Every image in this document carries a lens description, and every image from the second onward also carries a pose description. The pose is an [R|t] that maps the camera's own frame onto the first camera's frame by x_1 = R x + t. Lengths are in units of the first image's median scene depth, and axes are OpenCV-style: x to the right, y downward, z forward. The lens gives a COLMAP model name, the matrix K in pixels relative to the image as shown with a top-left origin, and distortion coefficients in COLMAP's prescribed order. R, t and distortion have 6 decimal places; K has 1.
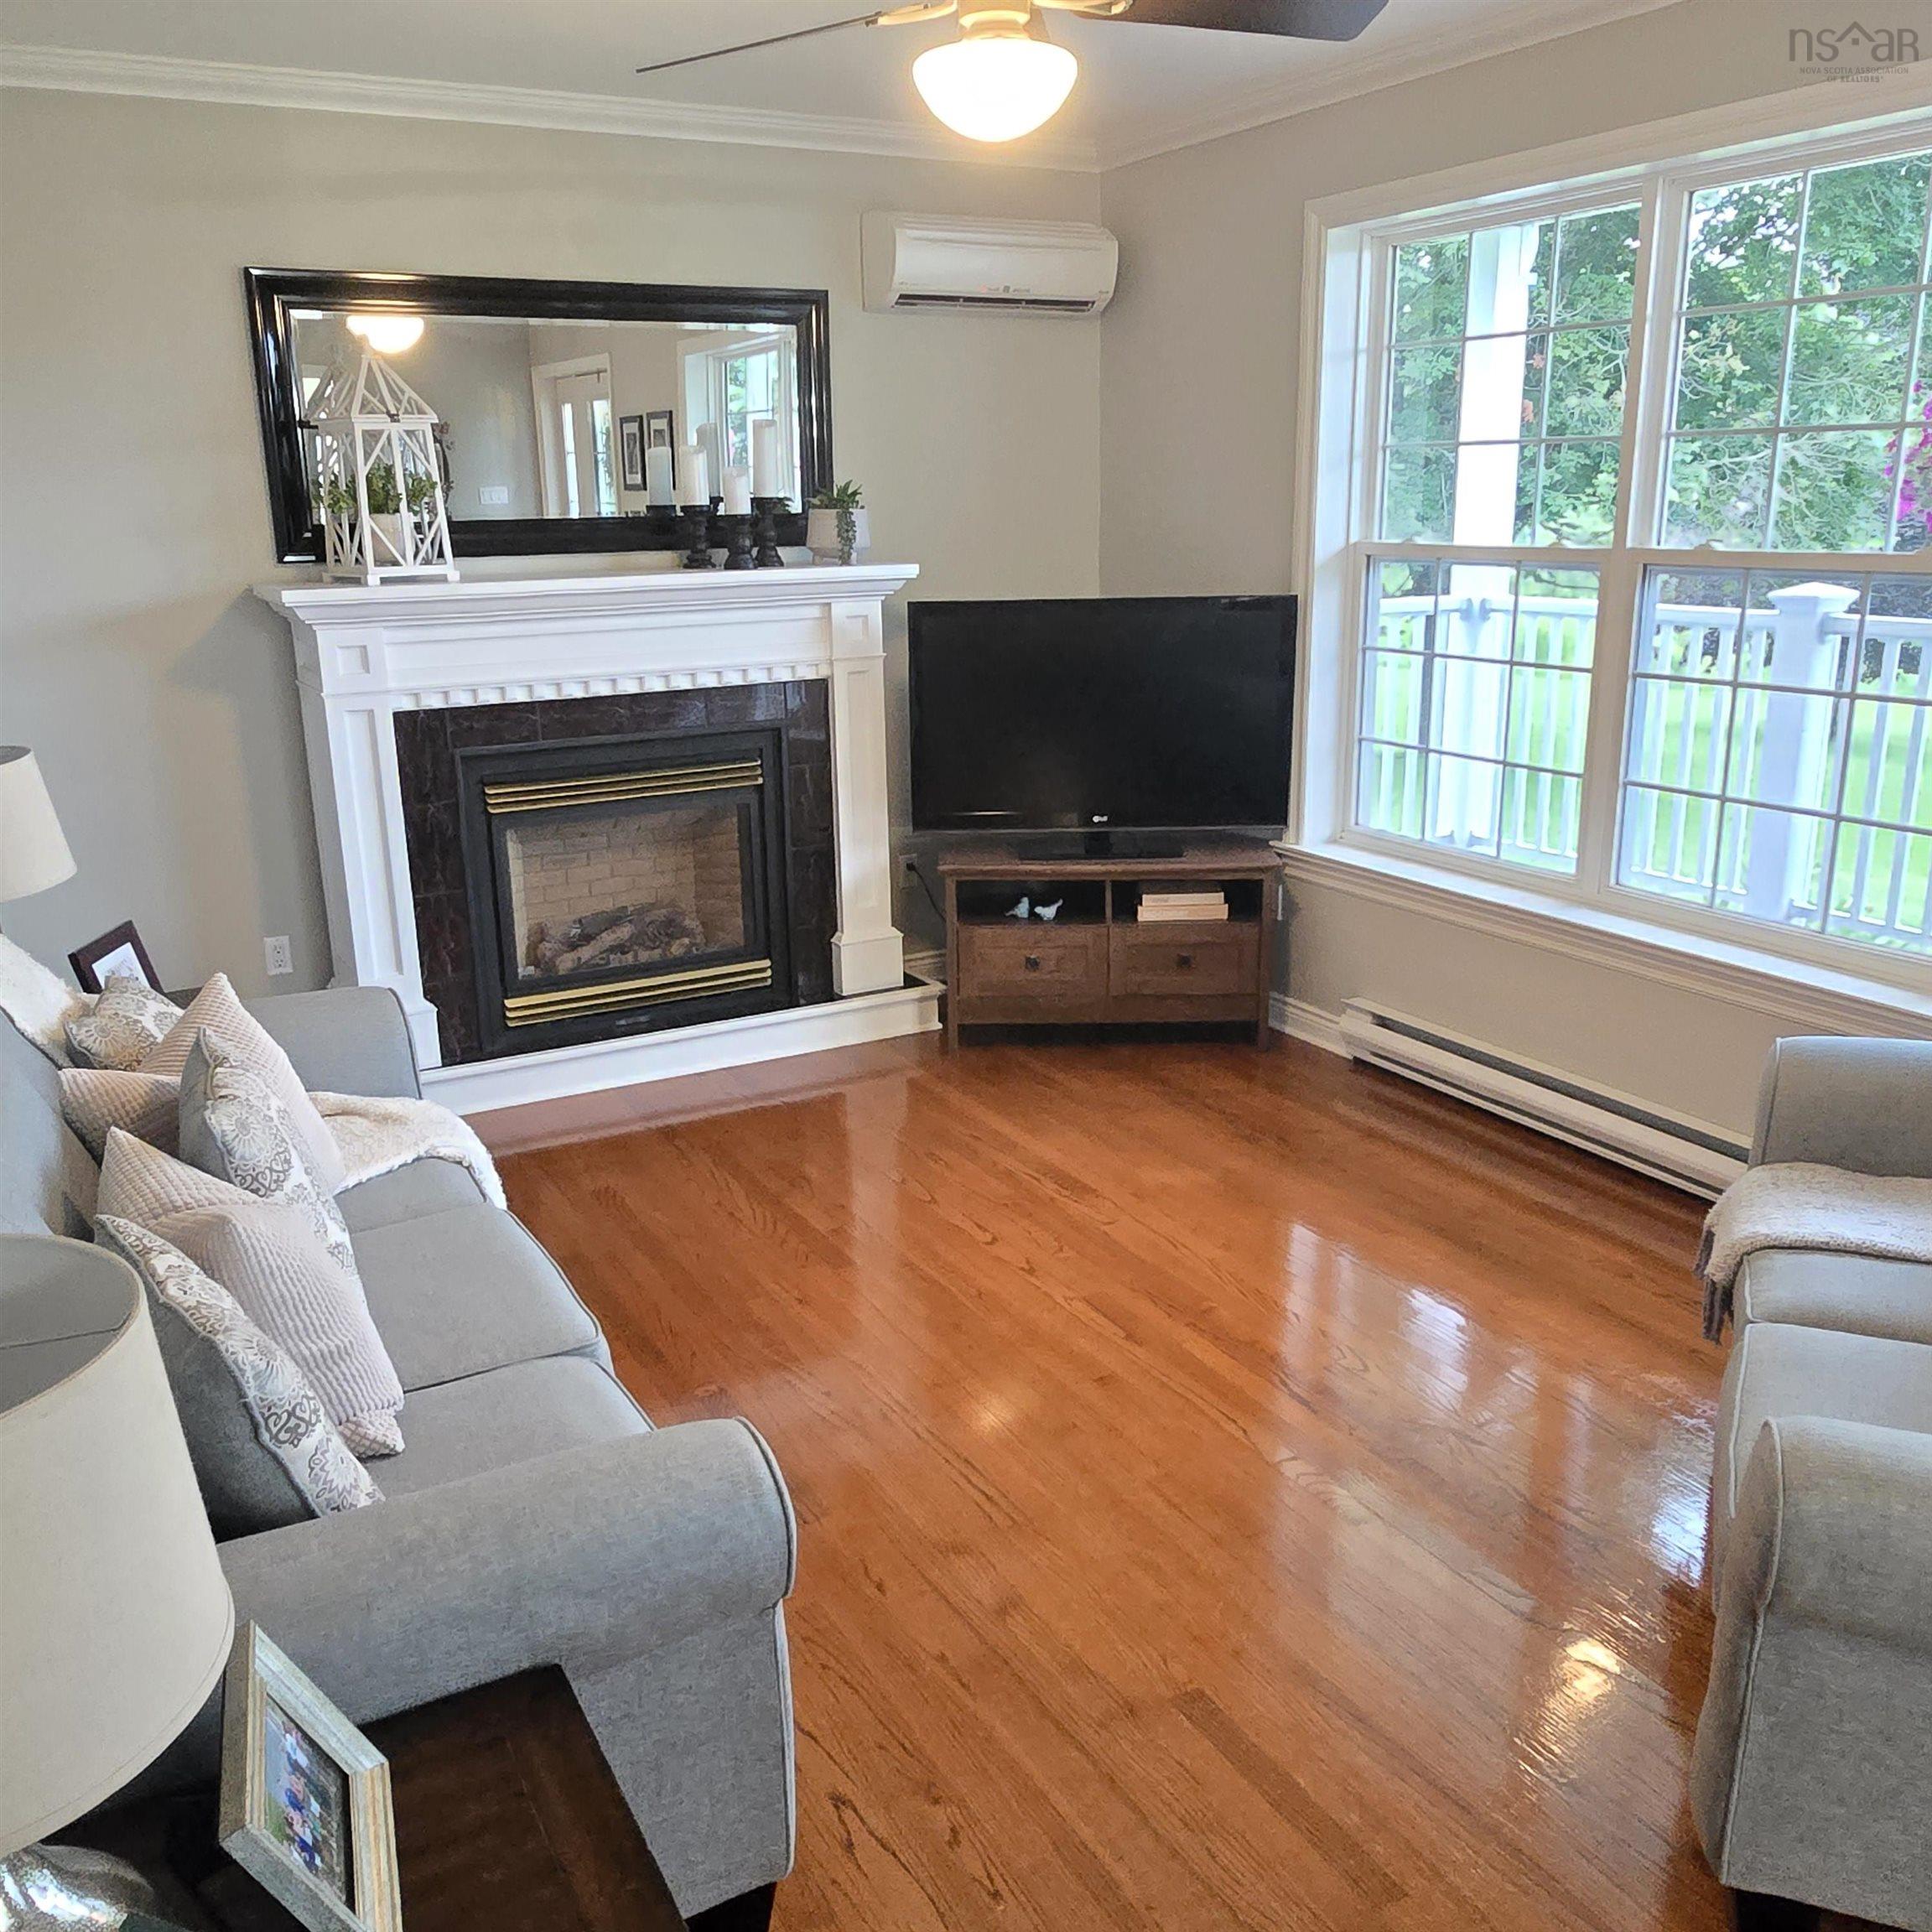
lens RADIAL K [[1713.5, 0, 916.6], [0, 1713.5, 970.0], [0, 0, 1]] dist [0.000588, -0.014138]
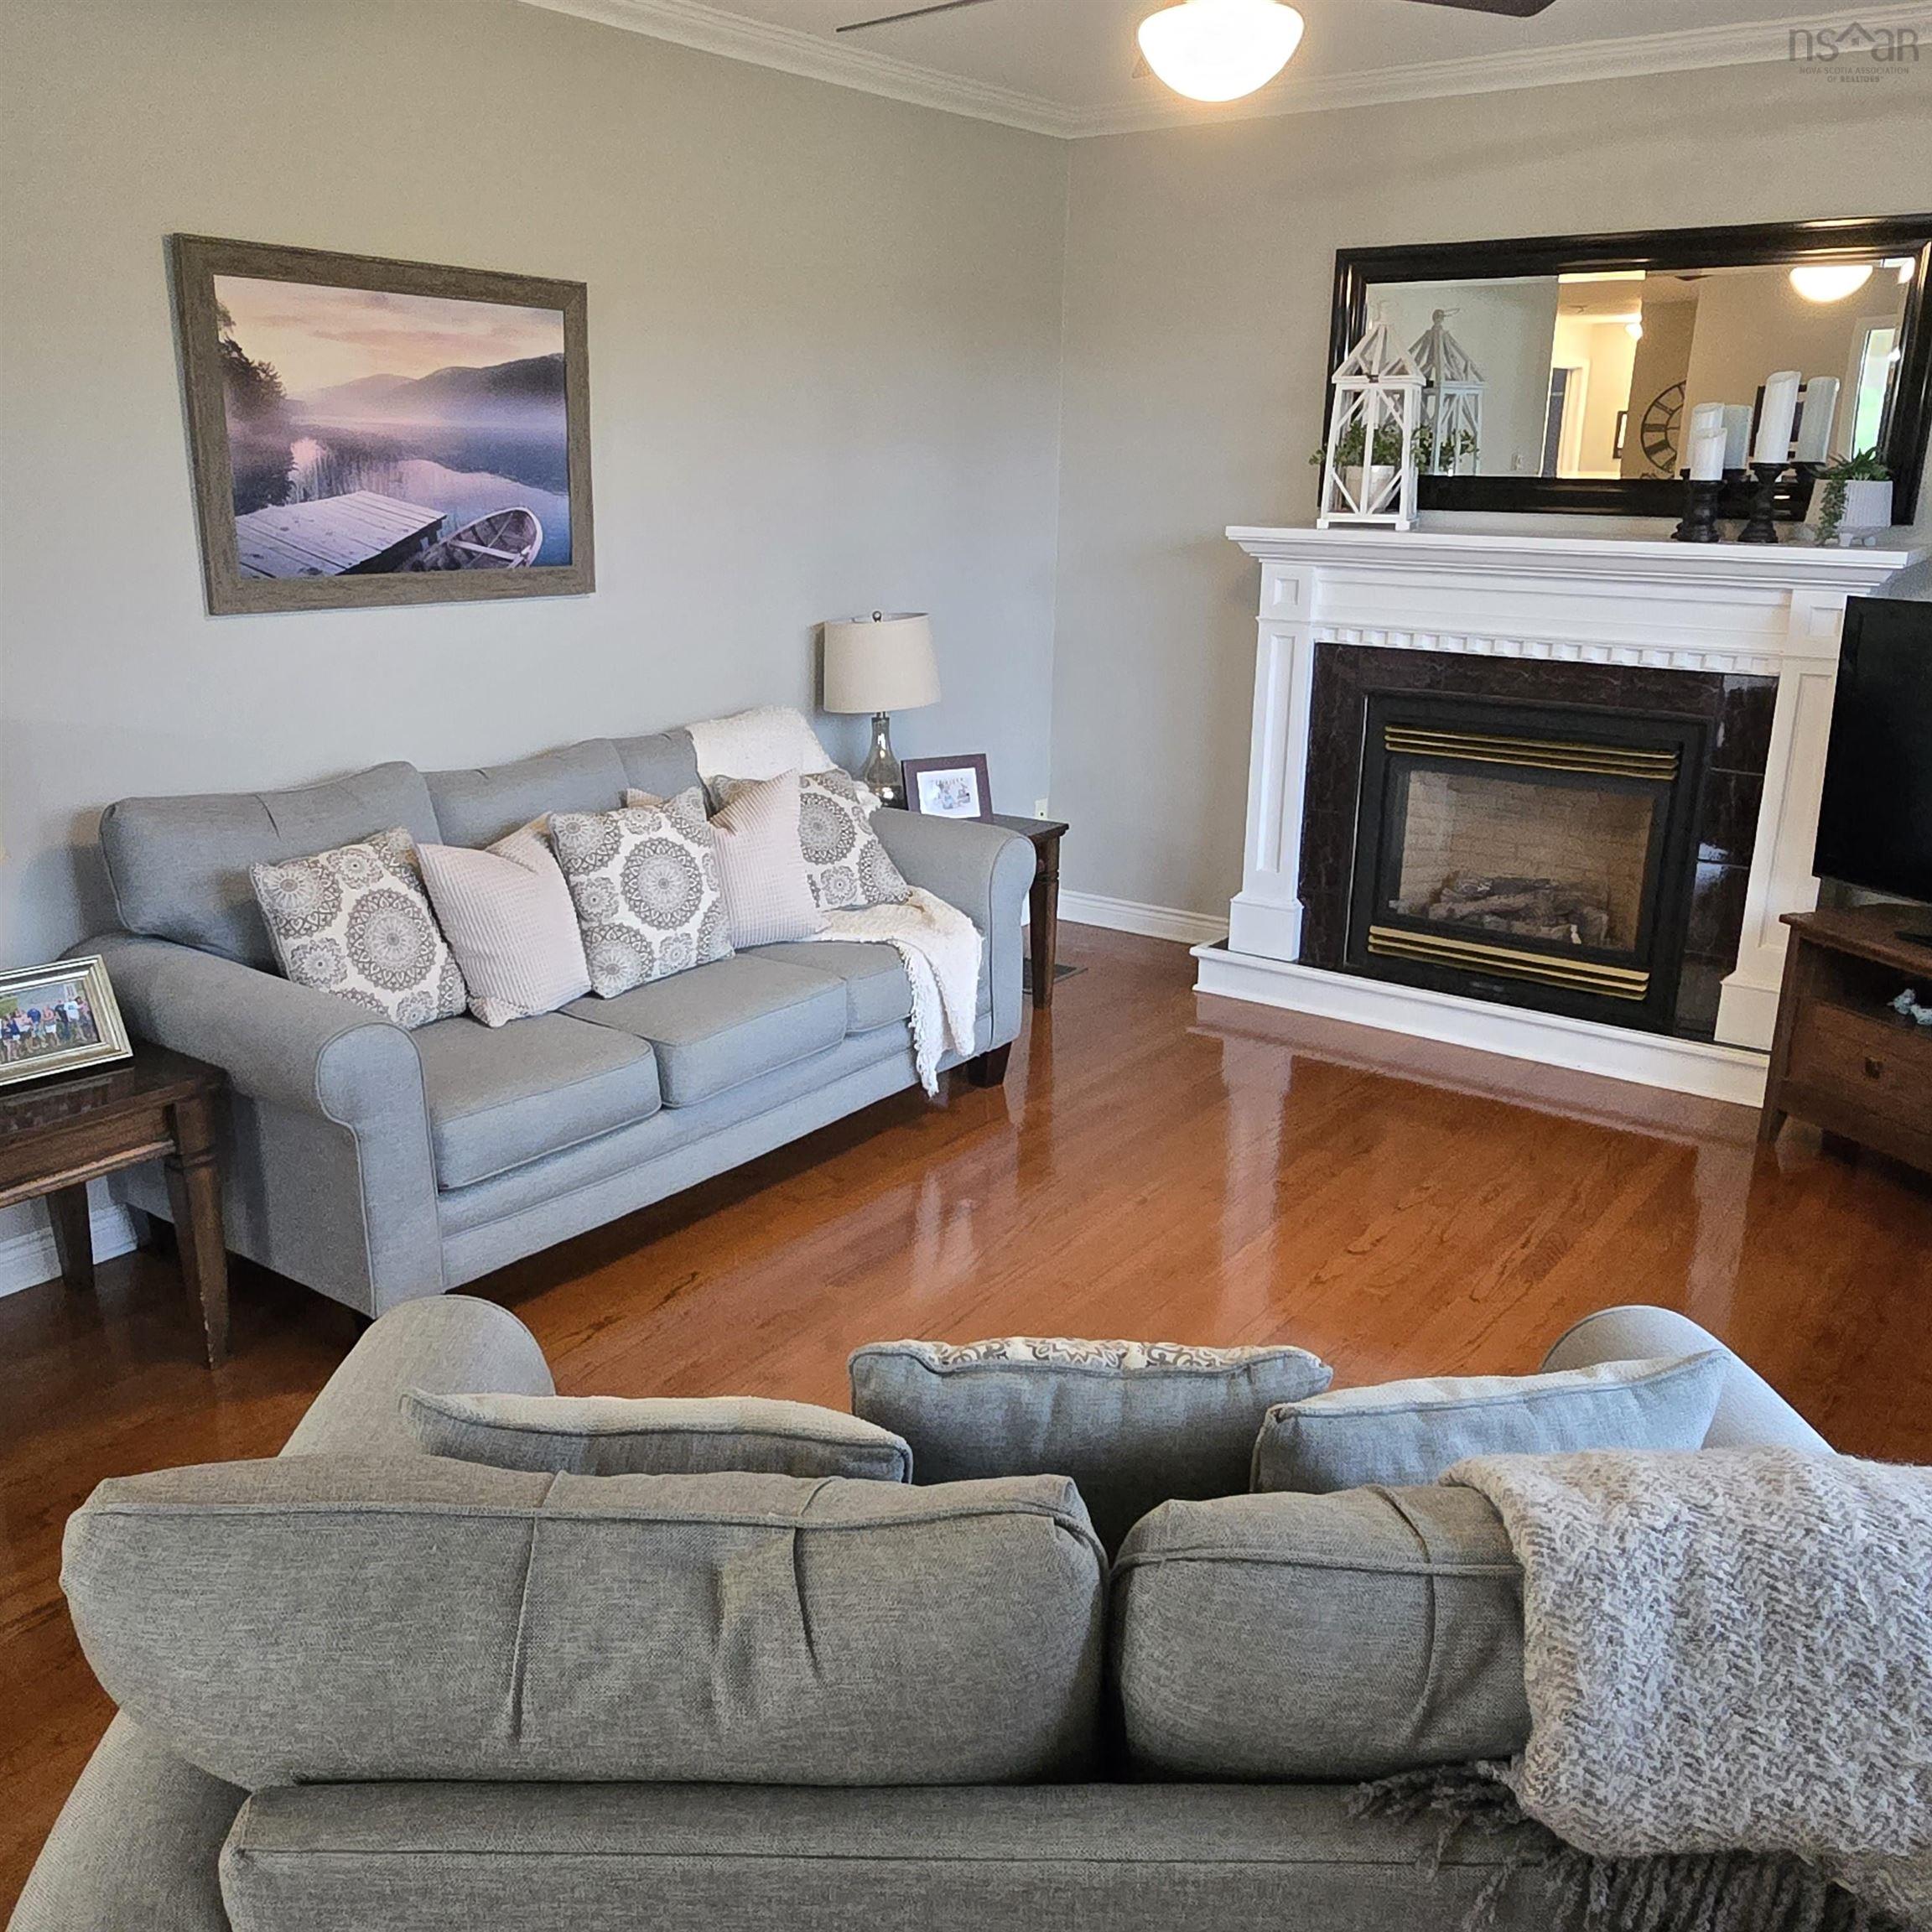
lens RADIAL K [[1713.5, 0, 916.6], [0, 1713.5, 970.0], [0, 0, 1]] dist [0.000588, -0.014138]
pose [[0.431698, 0.289102, -0.854434, 0.558184], [-0.258540, 0.947161, 0.189851, -0.085744], [0.864172, 0.138947, 0.483632, 0.241115]]
